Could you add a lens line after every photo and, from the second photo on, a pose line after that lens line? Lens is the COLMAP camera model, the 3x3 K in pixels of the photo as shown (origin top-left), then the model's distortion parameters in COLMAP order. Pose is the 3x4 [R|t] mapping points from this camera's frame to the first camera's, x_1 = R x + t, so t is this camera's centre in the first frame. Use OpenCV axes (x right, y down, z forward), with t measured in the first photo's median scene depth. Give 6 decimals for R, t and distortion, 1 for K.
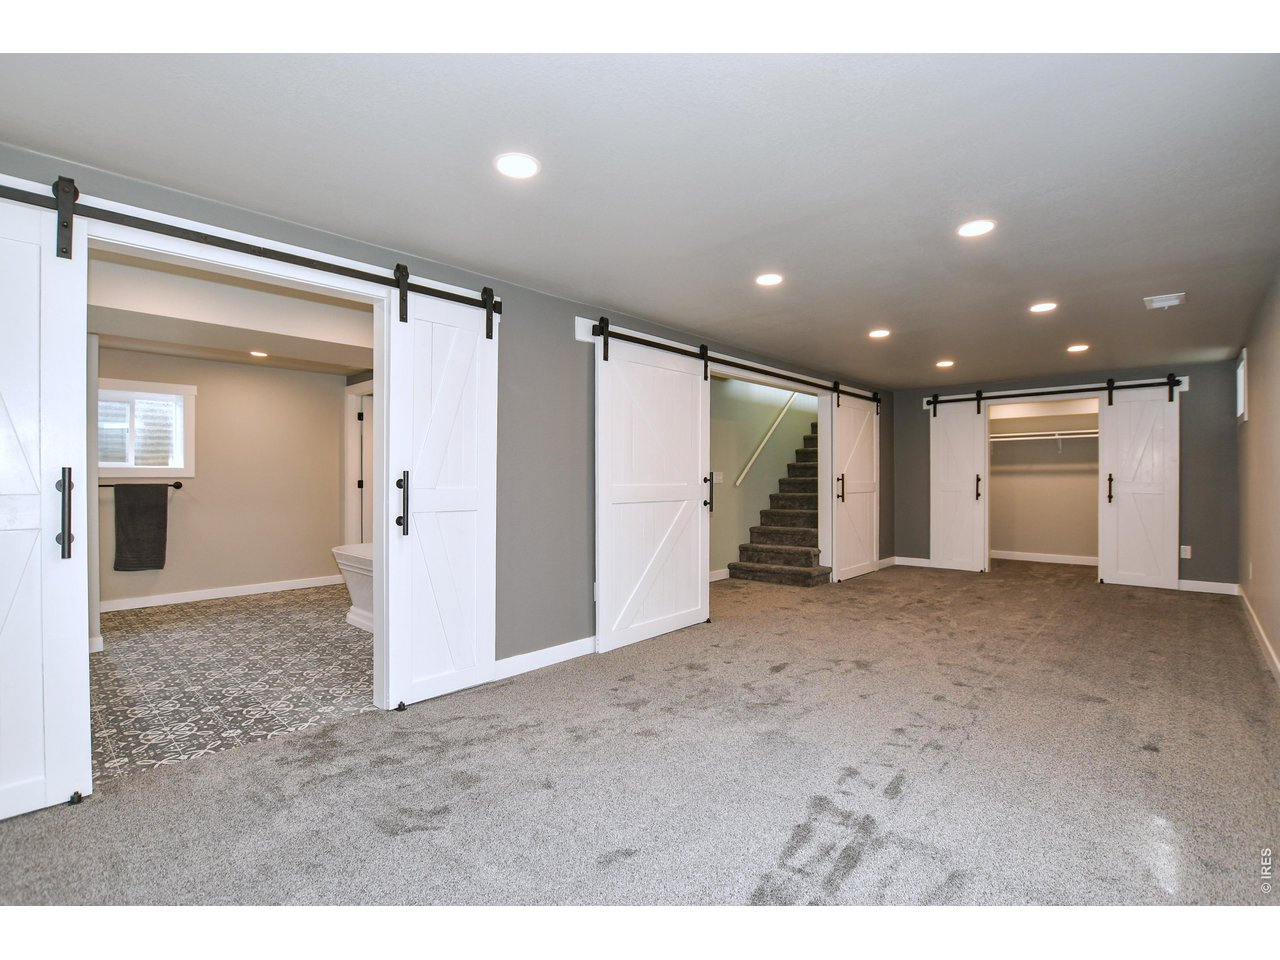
lens RADIAL K [[598.9, 0, 631.8], [0, 598.9, 475.8], [0, 0, 1]] dist [-0.030228, 0.000509]
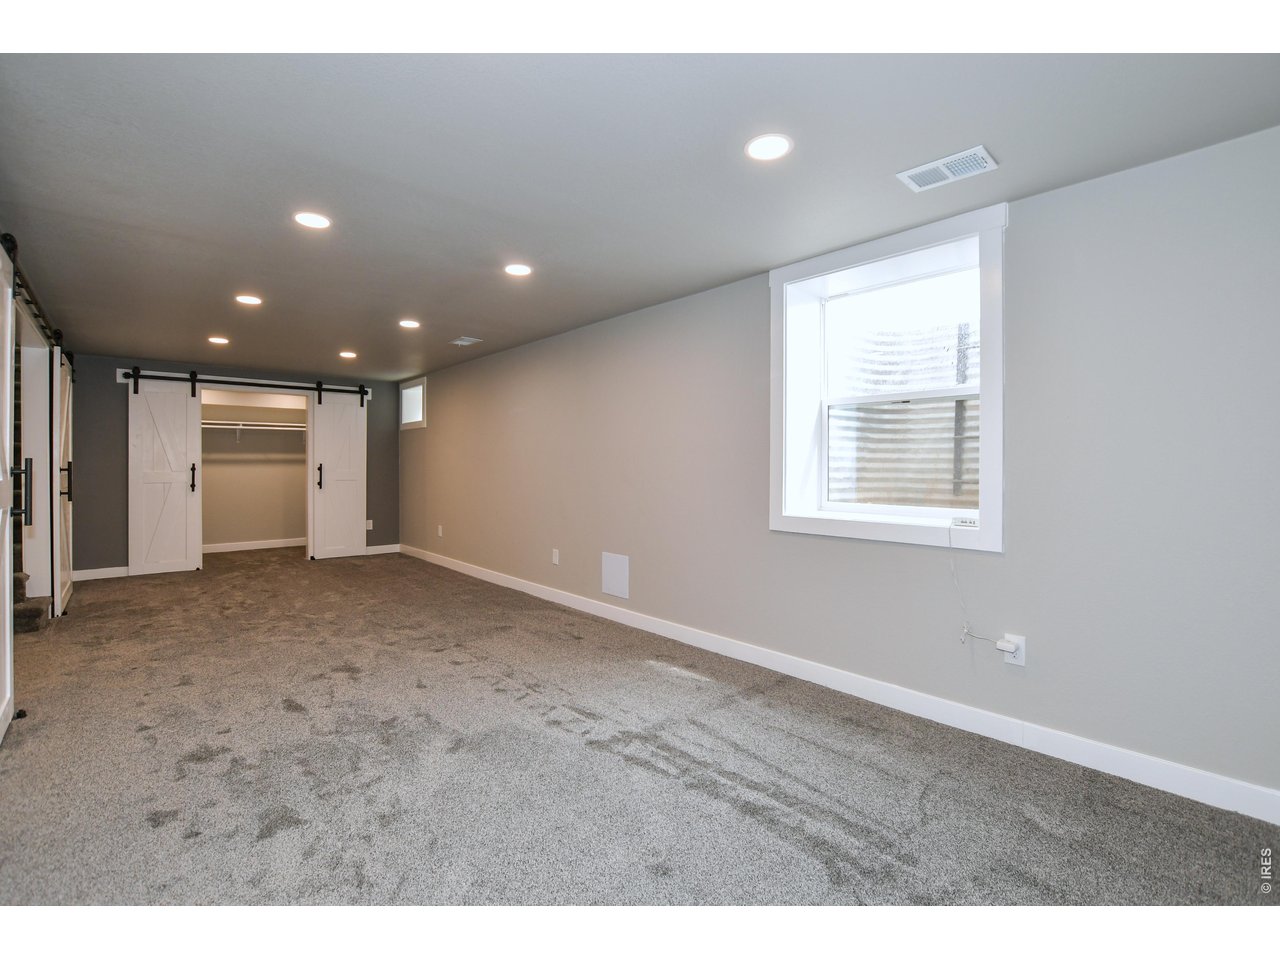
lens RADIAL K [[598.9, 0, 631.8], [0, 598.9, 475.8], [0, 0, 1]] dist [-0.030228, 0.000509]
pose [[0.102448, -0.013943, 0.994641, -0.334614], [-0.004884, 0.999883, 0.014520, 0.000170], [-0.994726, -0.006346, 0.102367, 0.322714]]
